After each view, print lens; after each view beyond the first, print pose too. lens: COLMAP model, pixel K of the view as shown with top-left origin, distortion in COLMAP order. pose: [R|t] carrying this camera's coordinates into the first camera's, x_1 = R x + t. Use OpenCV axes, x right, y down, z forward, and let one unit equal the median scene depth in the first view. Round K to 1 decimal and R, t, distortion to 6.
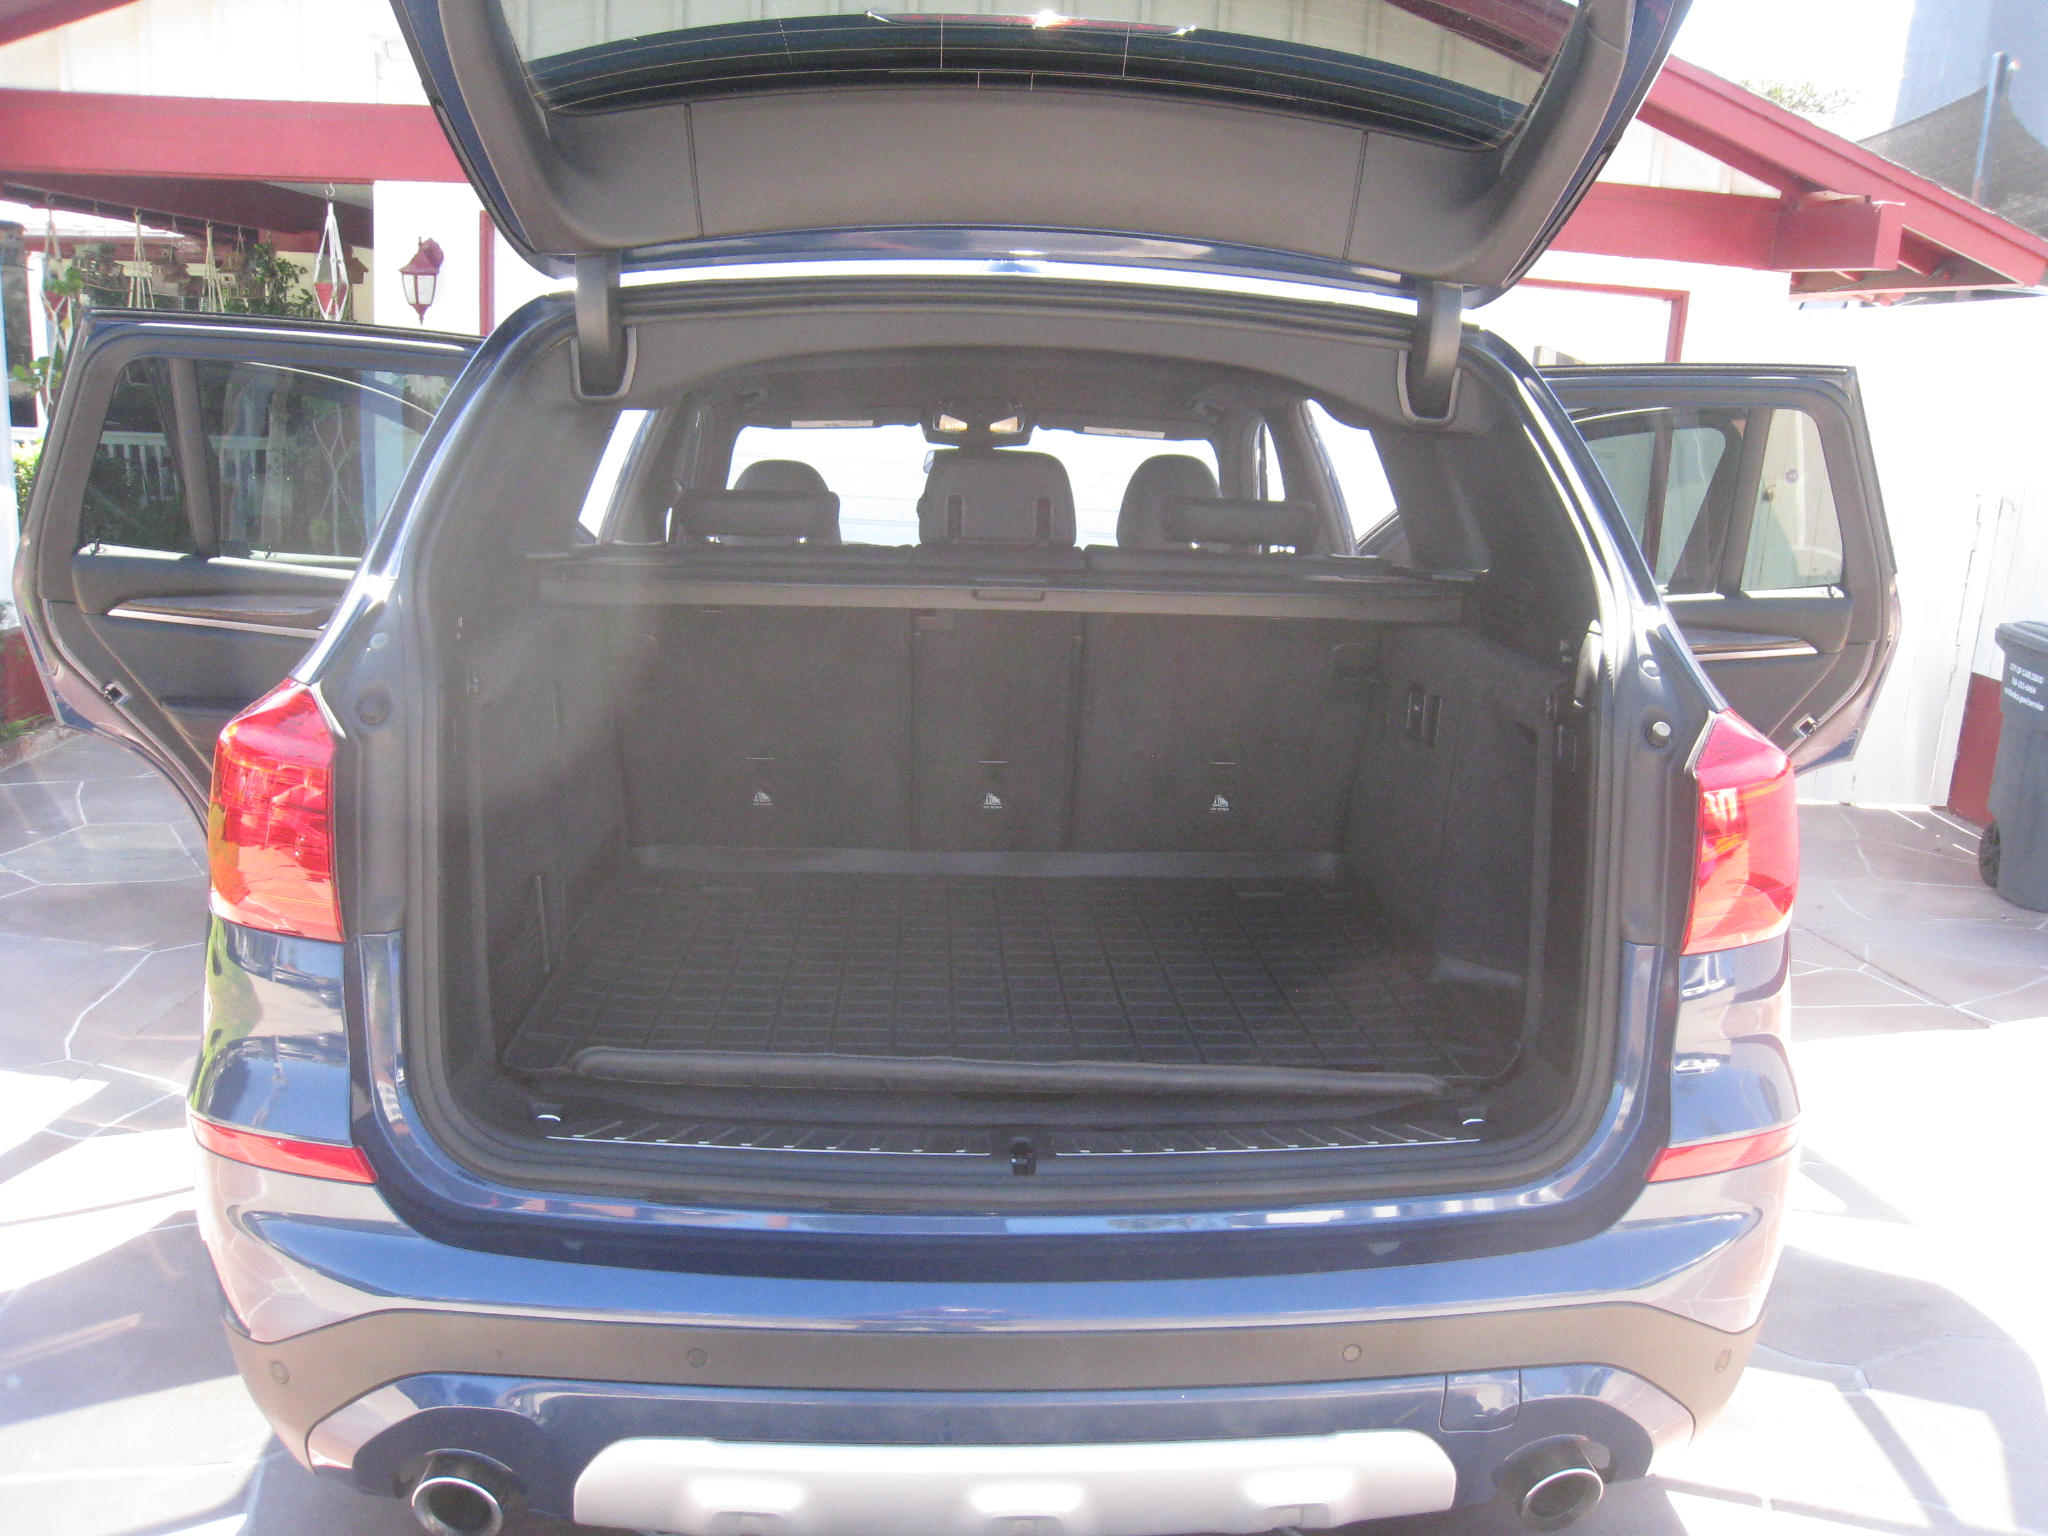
lens RADIAL K [[1621.0, 0, 1024.0], [0, 1621.0, 768.0], [0, 0, 1]] dist [-0.163818, 0.105455]
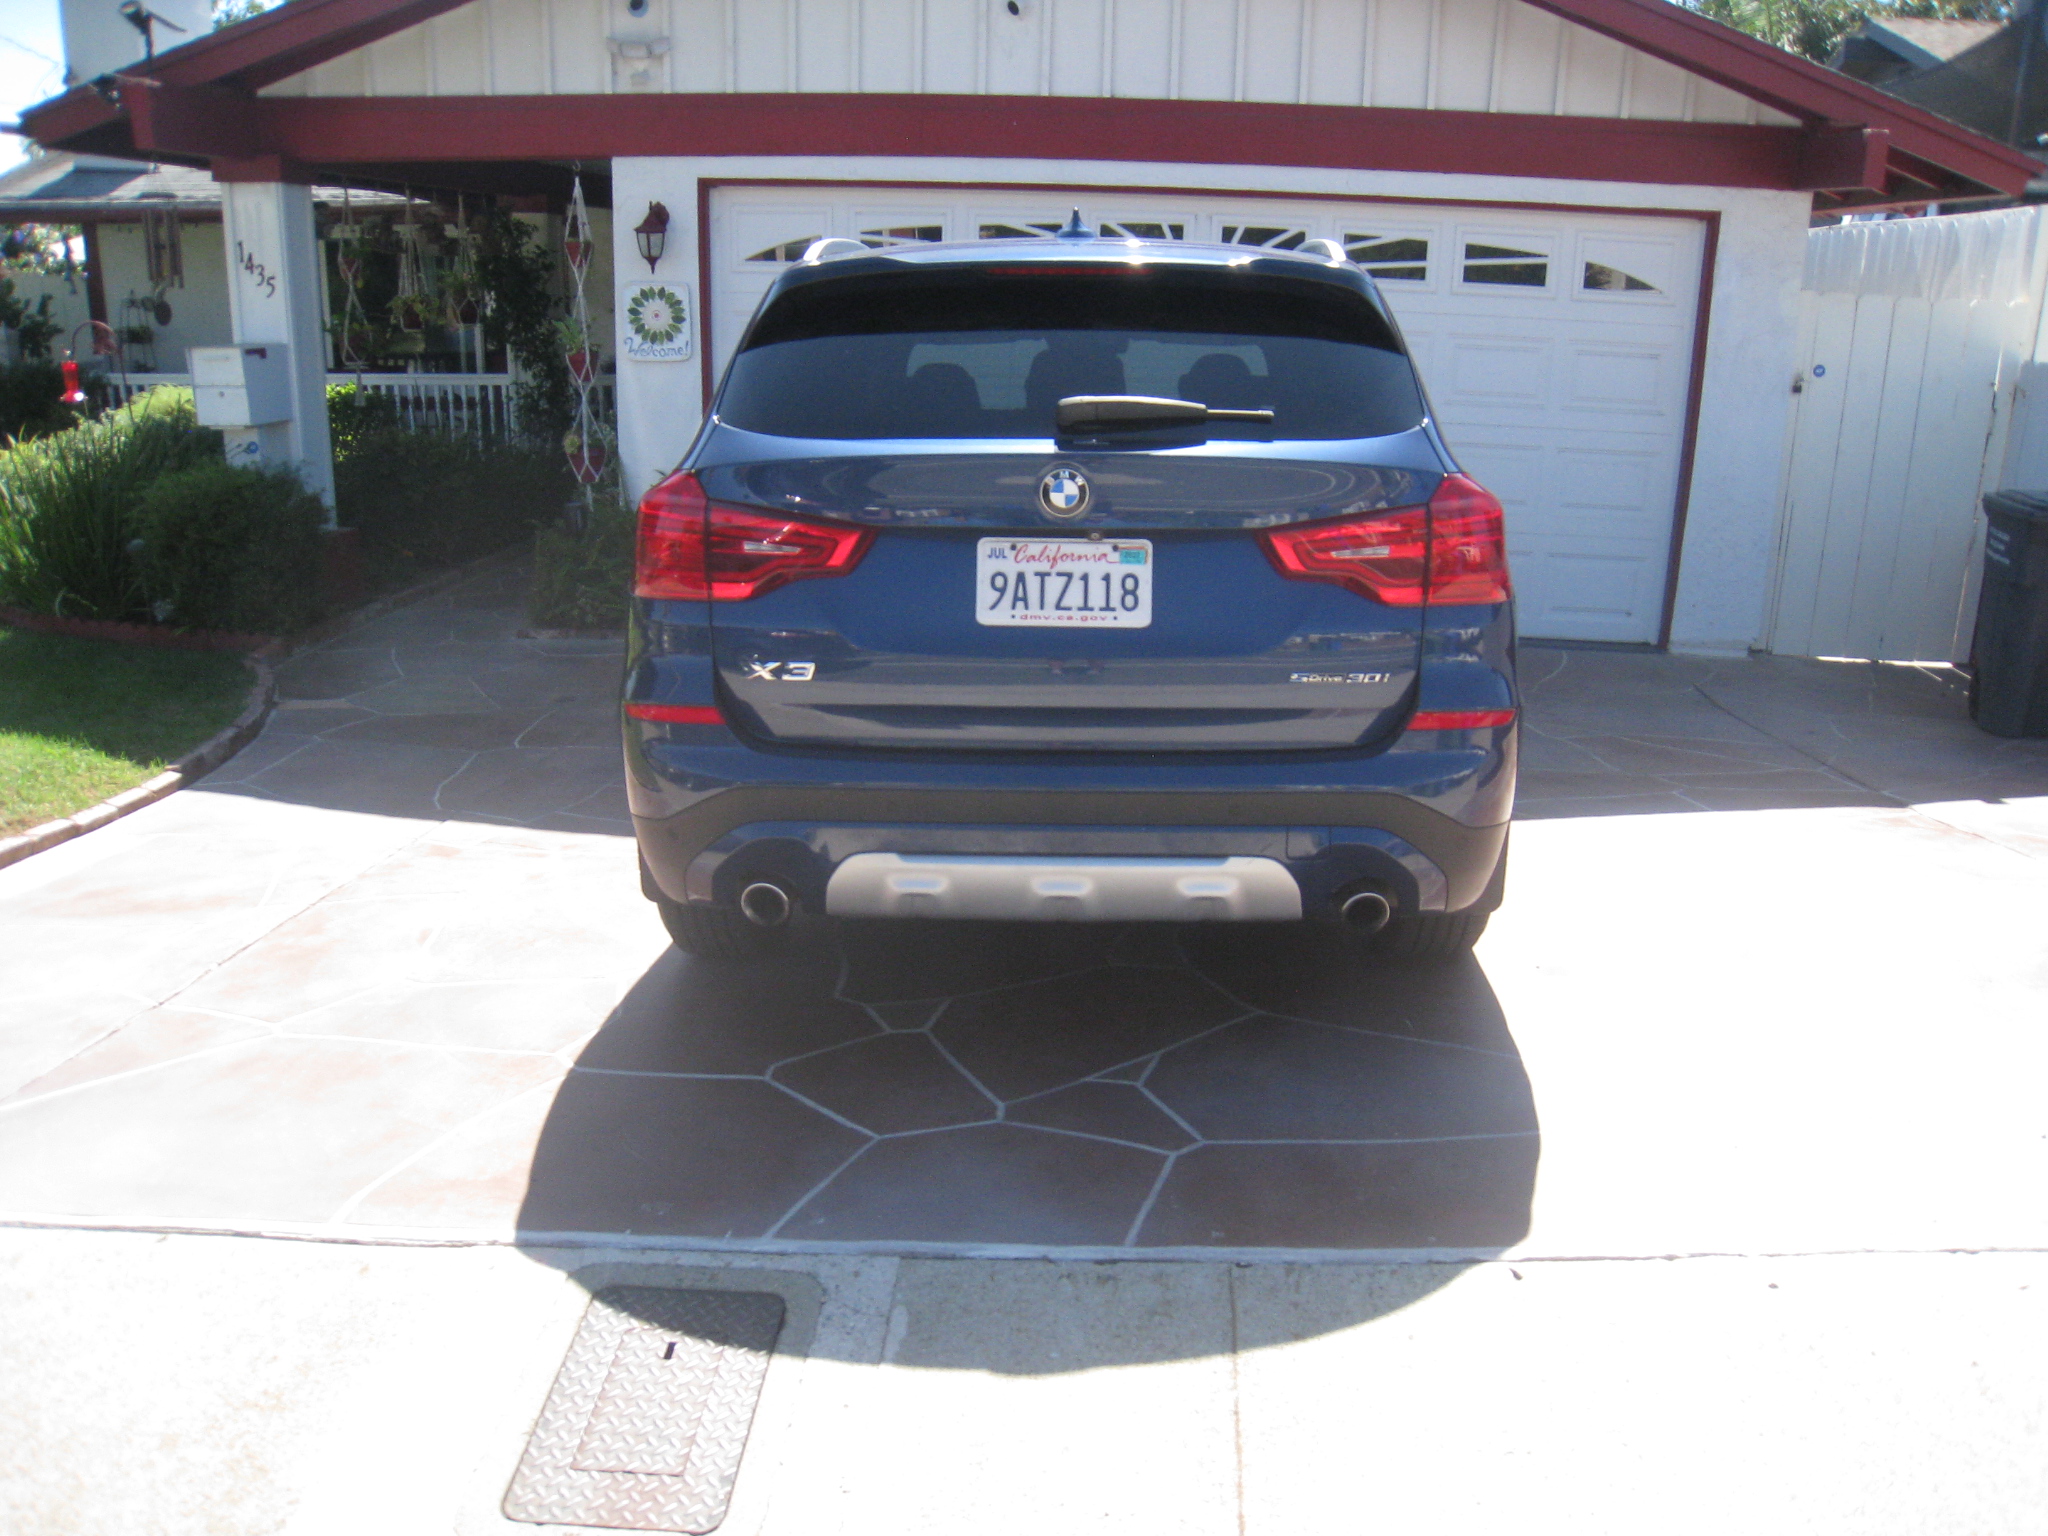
lens RADIAL K [[1621.0, 0, 1024.0], [0, 1621.0, 768.0], [0, 0, 1]] dist [-0.163818, 0.105455]
pose [[0.994084, -0.002728, -0.108582, 0.037947], [0.007292, 0.999105, 0.041659, 0.054071], [0.108371, -0.042204, 0.993214, -0.214644]]
